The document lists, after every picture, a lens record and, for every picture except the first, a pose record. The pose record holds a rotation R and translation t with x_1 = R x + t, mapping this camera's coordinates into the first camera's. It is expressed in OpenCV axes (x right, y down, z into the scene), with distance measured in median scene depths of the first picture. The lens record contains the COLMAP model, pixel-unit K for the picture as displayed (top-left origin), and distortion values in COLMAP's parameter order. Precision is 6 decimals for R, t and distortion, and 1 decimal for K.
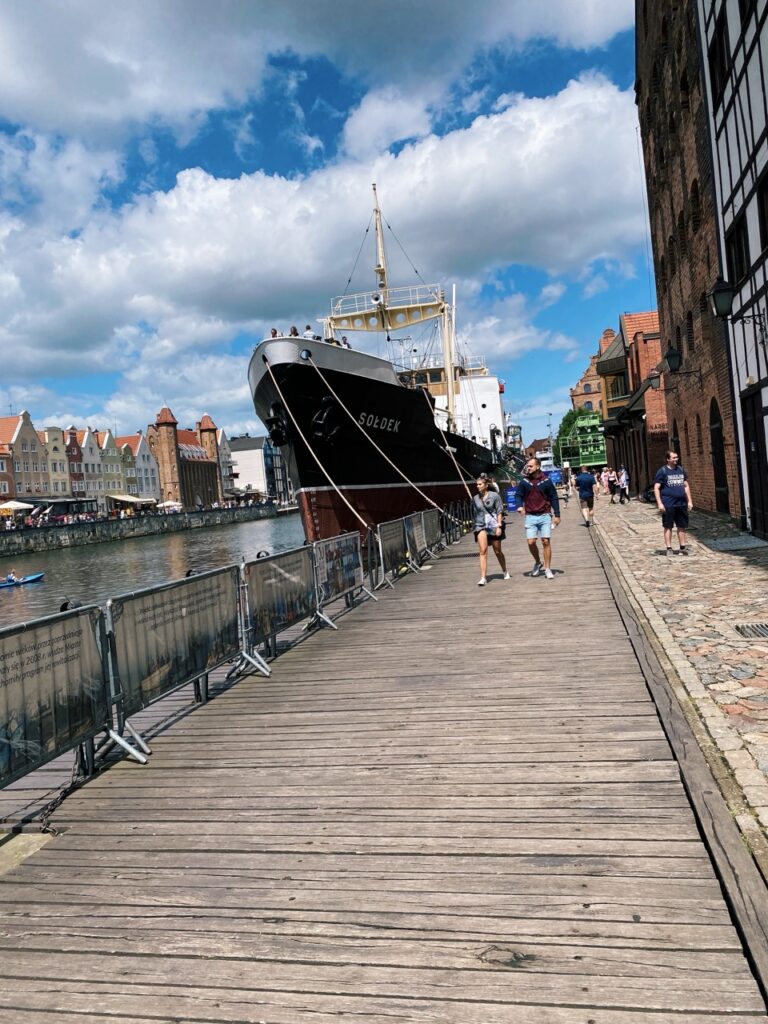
lens RADIAL K [[781.7, 0, 384.0], [0, 781.7, 512.0], [0, 0, 1]] dist [-0.003547, 0.000469]
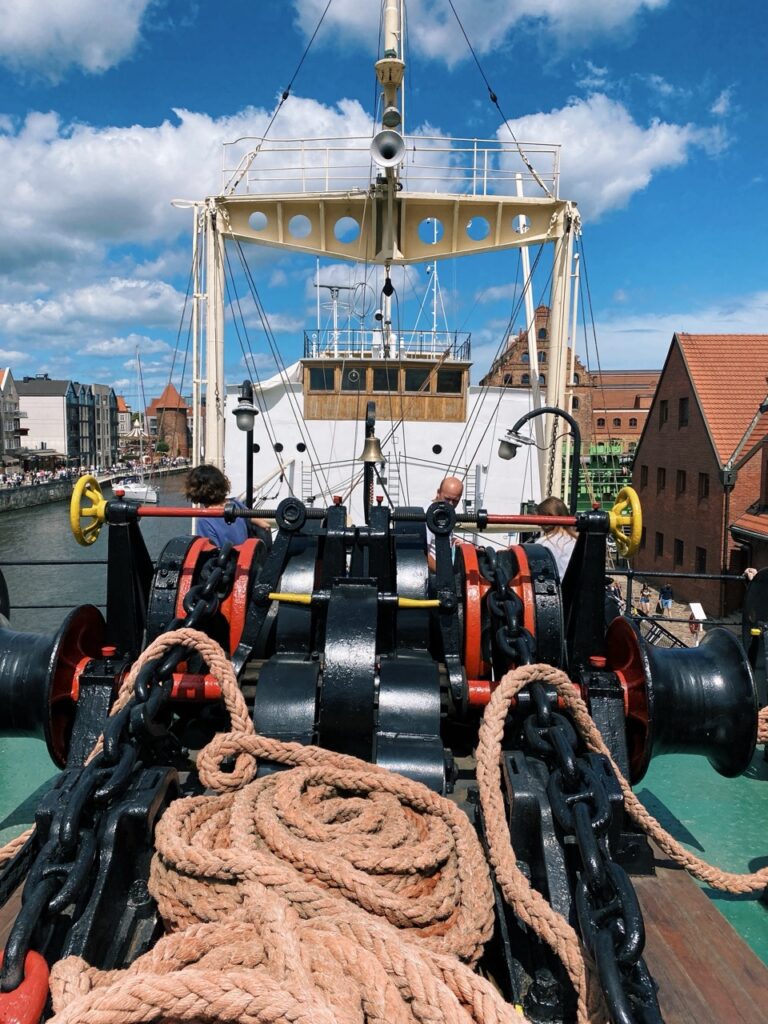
lens RADIAL K [[781.7, 0, 384.0], [0, 781.7, 512.0], [0, 0, 1]] dist [-0.003547, 0.000469]
pose [[0.970644, 0.074081, 0.228829, -0.018882], [-0.087937, 0.994822, 0.050949, -0.040374], [-0.223870, -0.069576, 0.972132, 0.188825]]
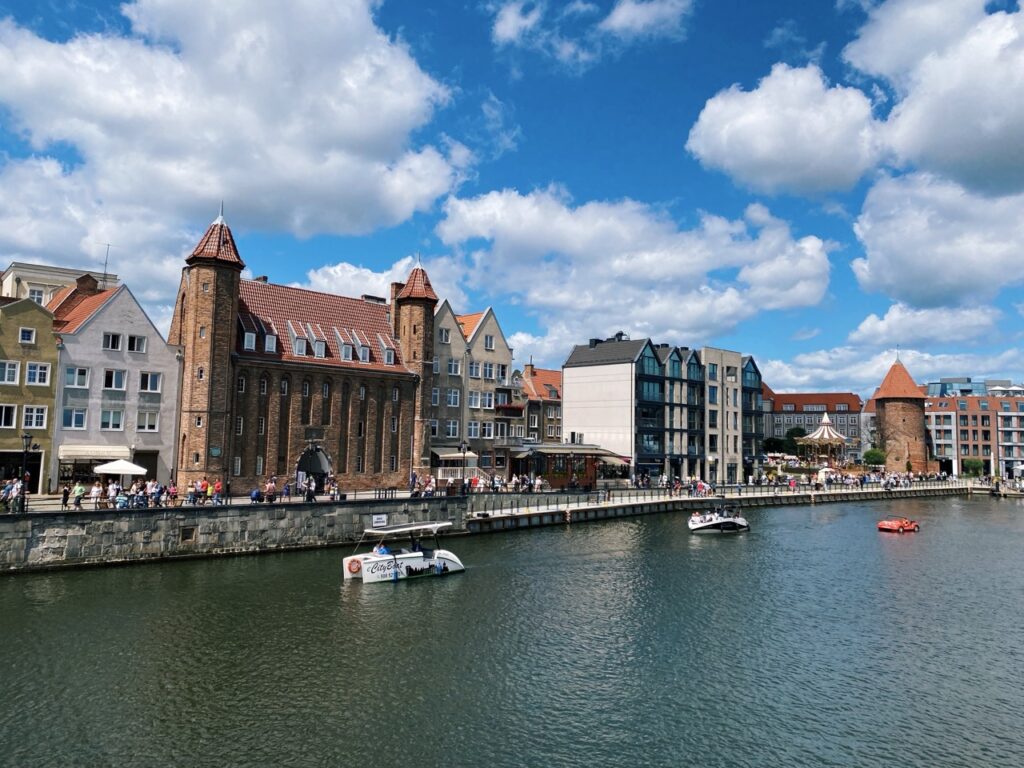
lens RADIAL K [[781.7, 0, 504.8], [0, 781.7, 386.0], [0, 0, 1]] dist [-0.003547, 0.000469]
pose [[0.818820, 0.063324, -0.570547, 0.066606], [-0.110060, 0.992776, -0.047766, -0.040916], [0.563401, 0.101906, 0.819874, 0.647850]]
